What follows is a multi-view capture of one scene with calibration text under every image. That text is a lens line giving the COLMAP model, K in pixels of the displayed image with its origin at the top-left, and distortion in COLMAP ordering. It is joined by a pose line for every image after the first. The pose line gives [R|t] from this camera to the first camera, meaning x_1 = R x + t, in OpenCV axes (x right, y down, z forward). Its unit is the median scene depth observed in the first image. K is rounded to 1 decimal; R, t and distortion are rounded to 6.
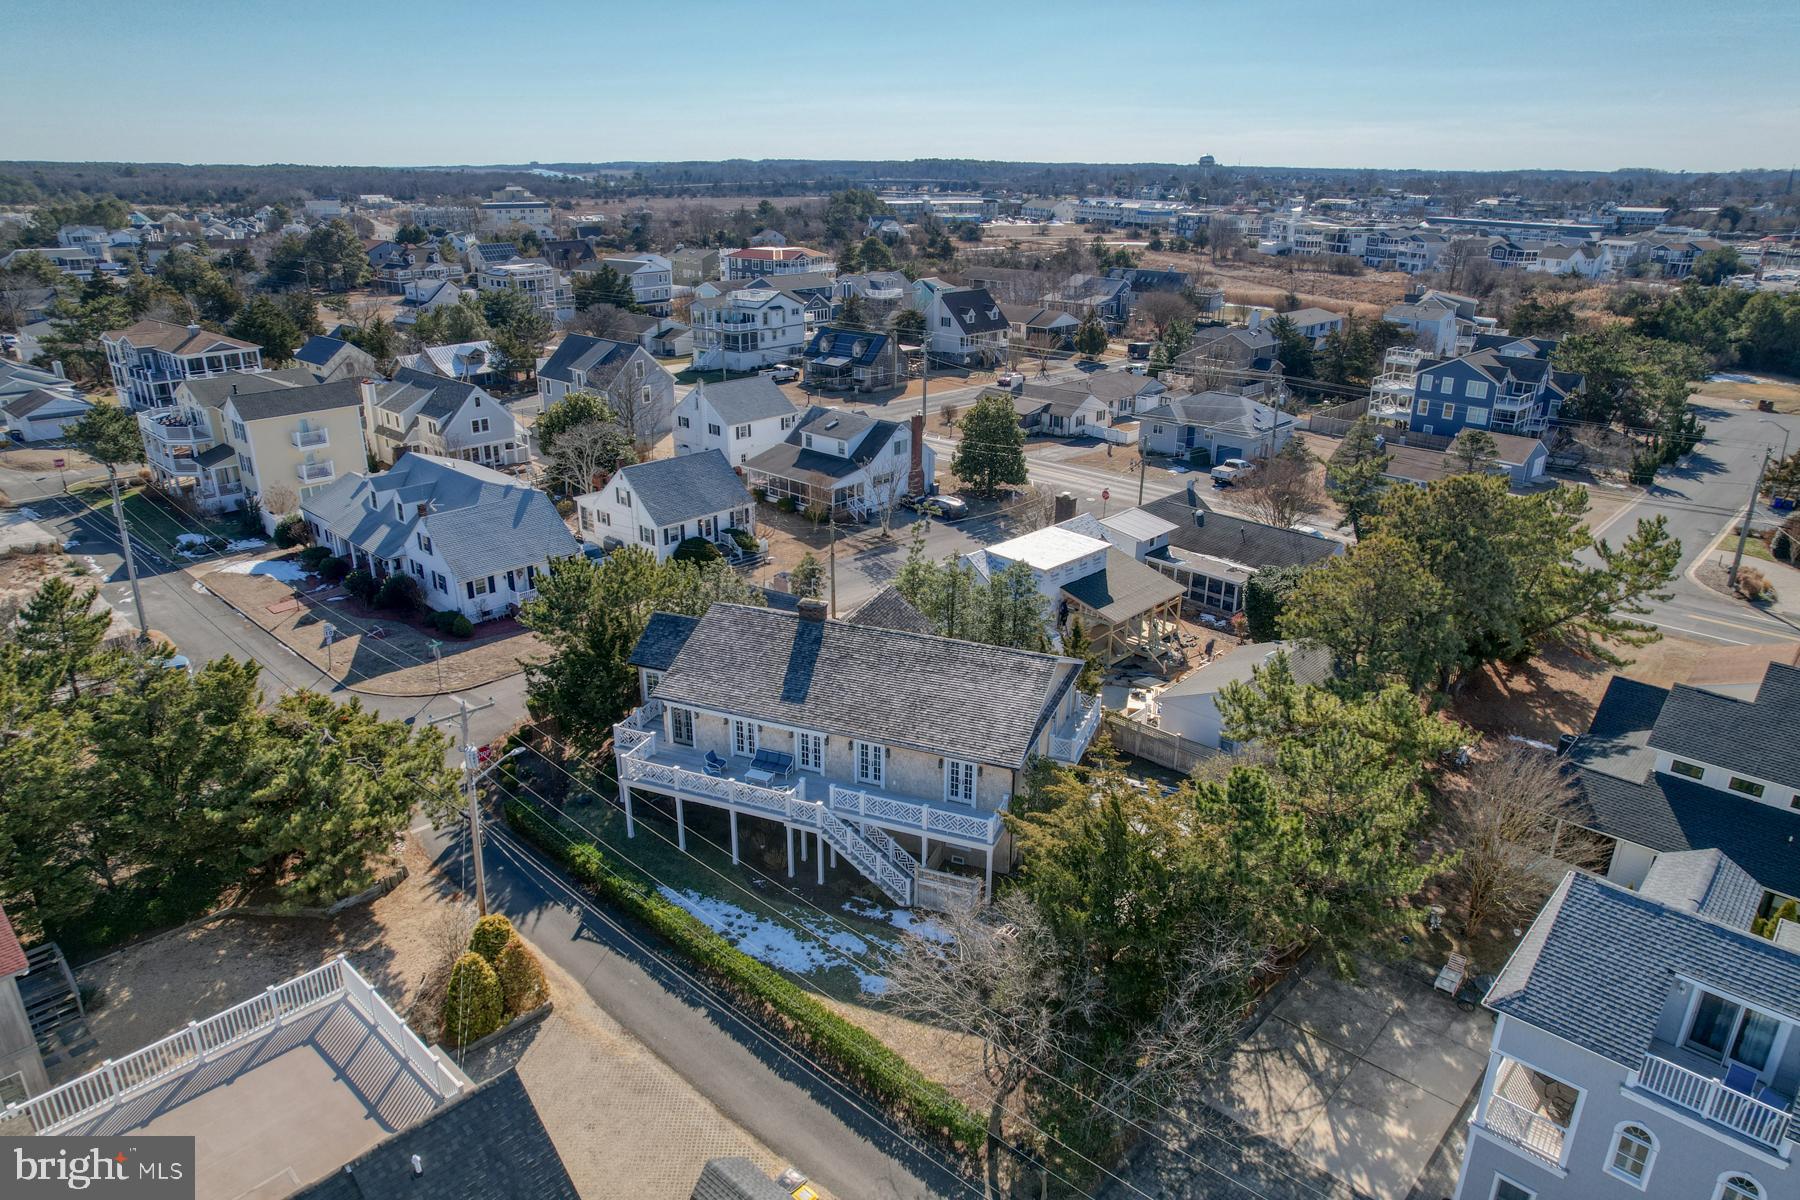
lens RADIAL K [[1154.7, 0, 896.2], [0, 1154.7, 598.2], [0, 0, 1]] dist [-0.068704, 0.055225]
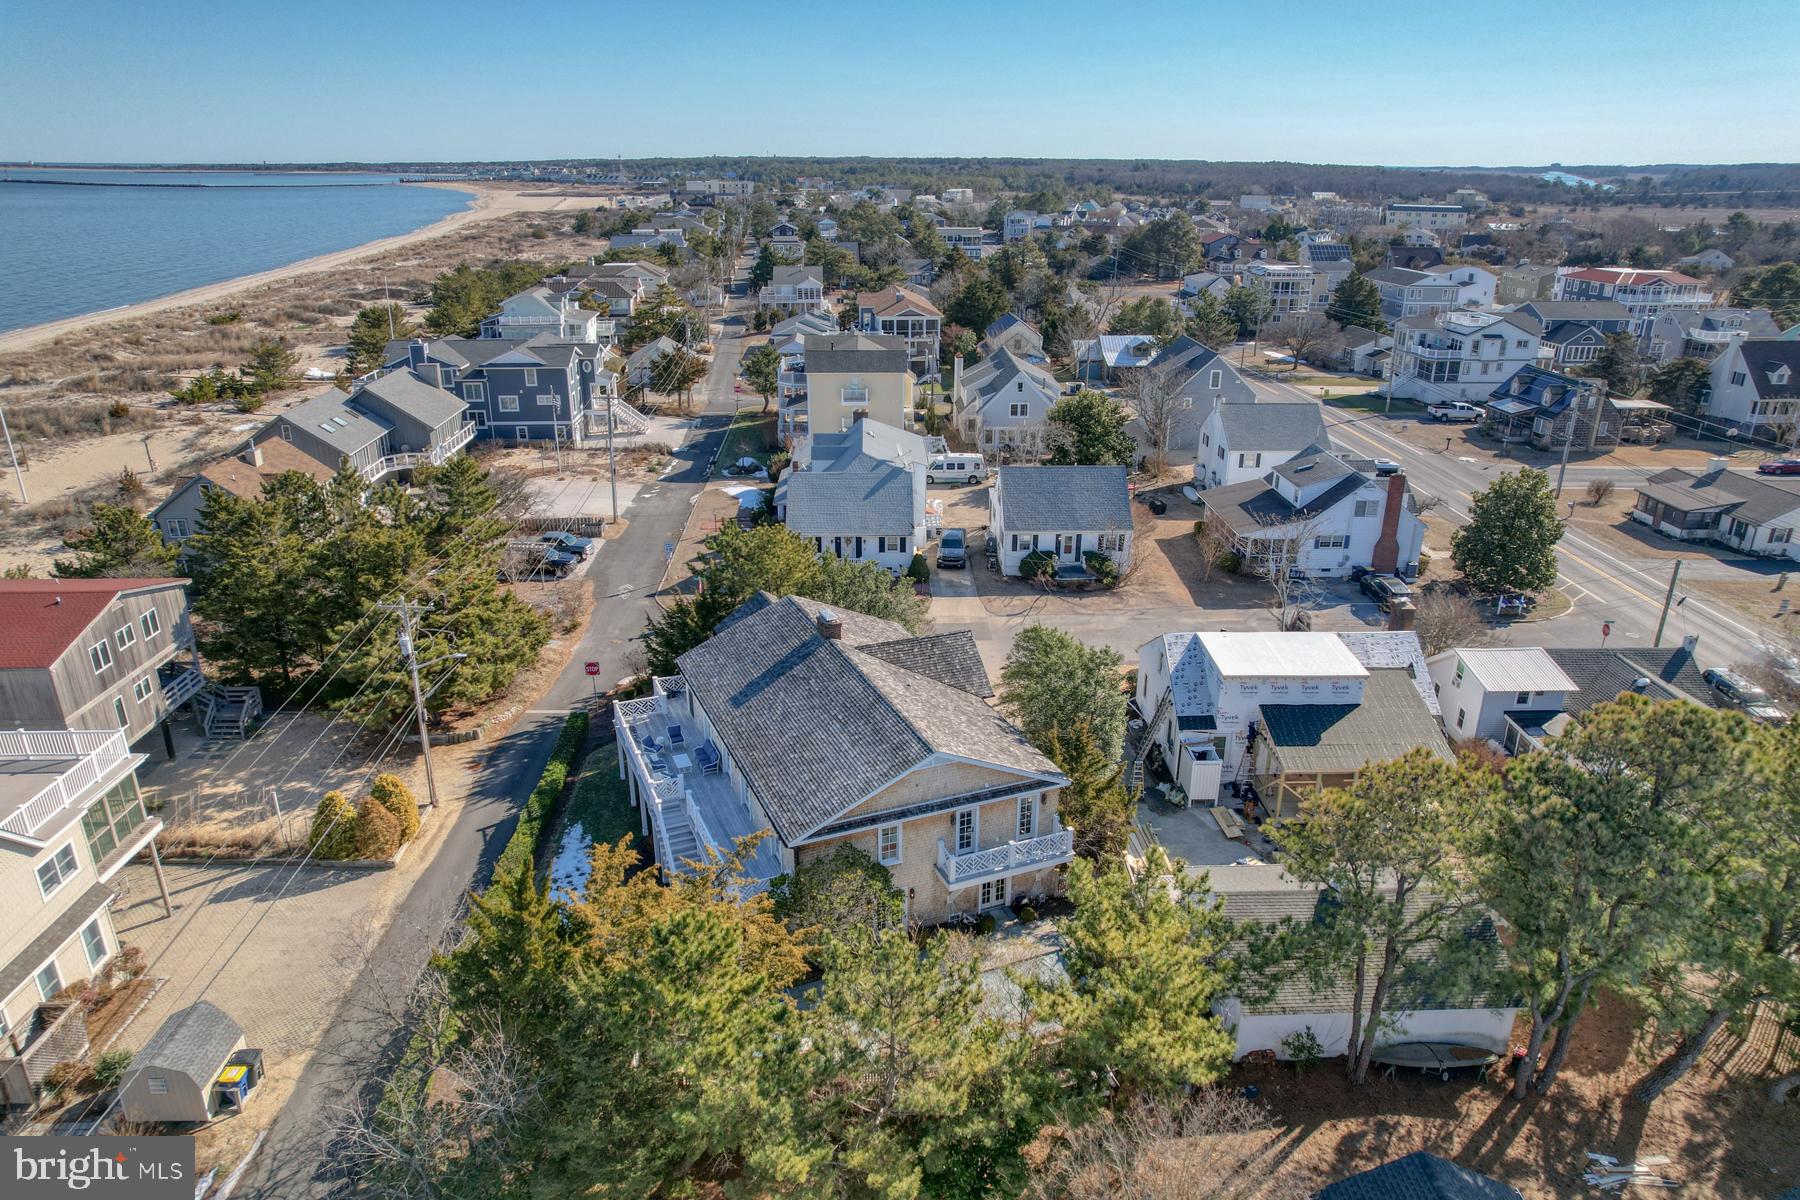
lens RADIAL K [[1166.8, 0, 896.4], [0, 1166.8, 603.0], [0, 0, 1]] dist [-0.073442, 0.062011]
pose [[0.704828, 0.250436, -0.663701, 0.370422], [-0.250184, 0.963248, 0.097778, -0.071635], [0.663796, 0.097131, 0.741580, 0.204210]]
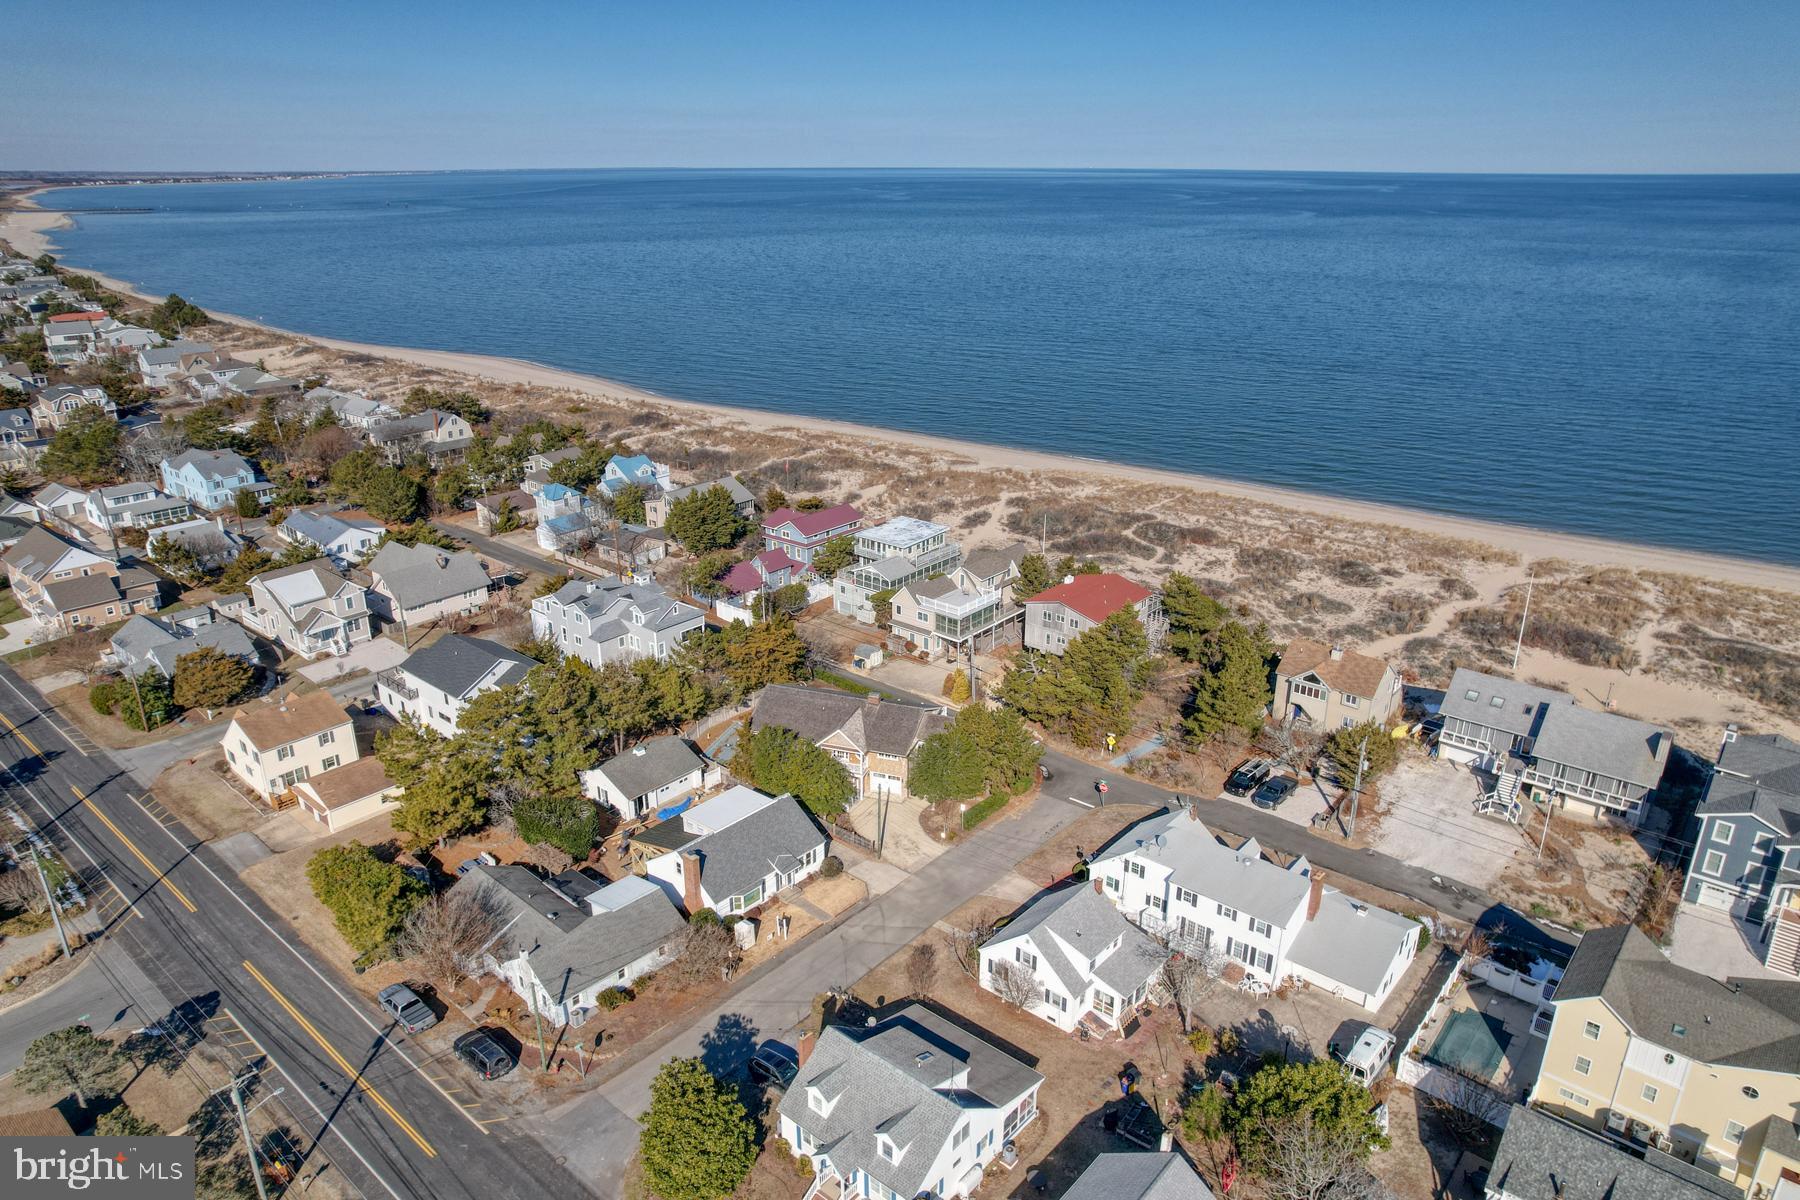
lens RADIAL K [[1166.8, 0, 896.4], [0, 1166.8, 603.0], [0, 0, 1]] dist [-0.073442, 0.062011]
pose [[-0.998918, 0.009088, -0.045620, -0.008156], [-0.023497, 0.747830, 0.663475, -0.962522], [0.040145, 0.663829, -0.746807, 1.547269]]
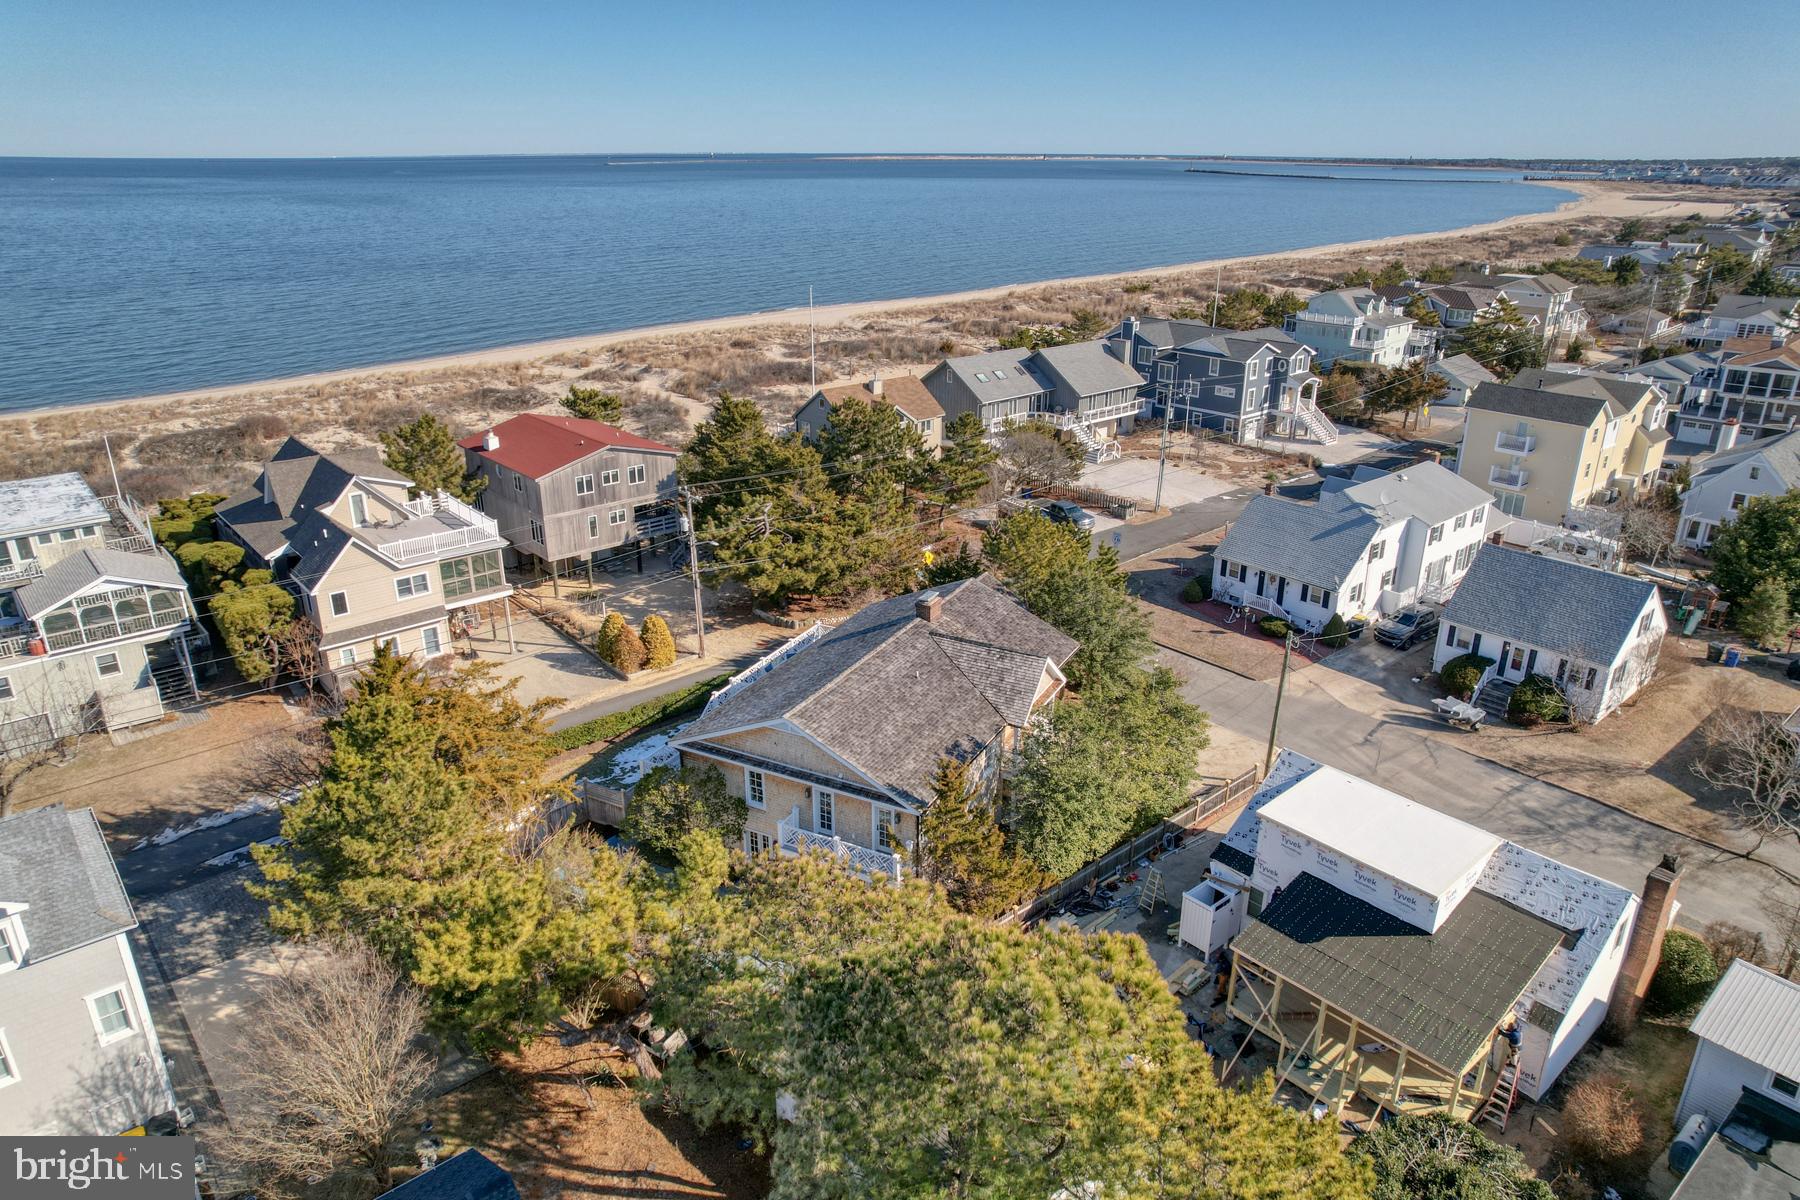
lens RADIAL K [[1166.8, 0, 896.4], [0, 1166.8, 603.0], [0, 0, 1]] dist [-0.073442, 0.062011]
pose [[-0.099929, 0.356046, -0.929110, 0.522230], [-0.355261, 0.859467, 0.367568, -0.213236], [0.929410, 0.366807, 0.040604, 0.580792]]
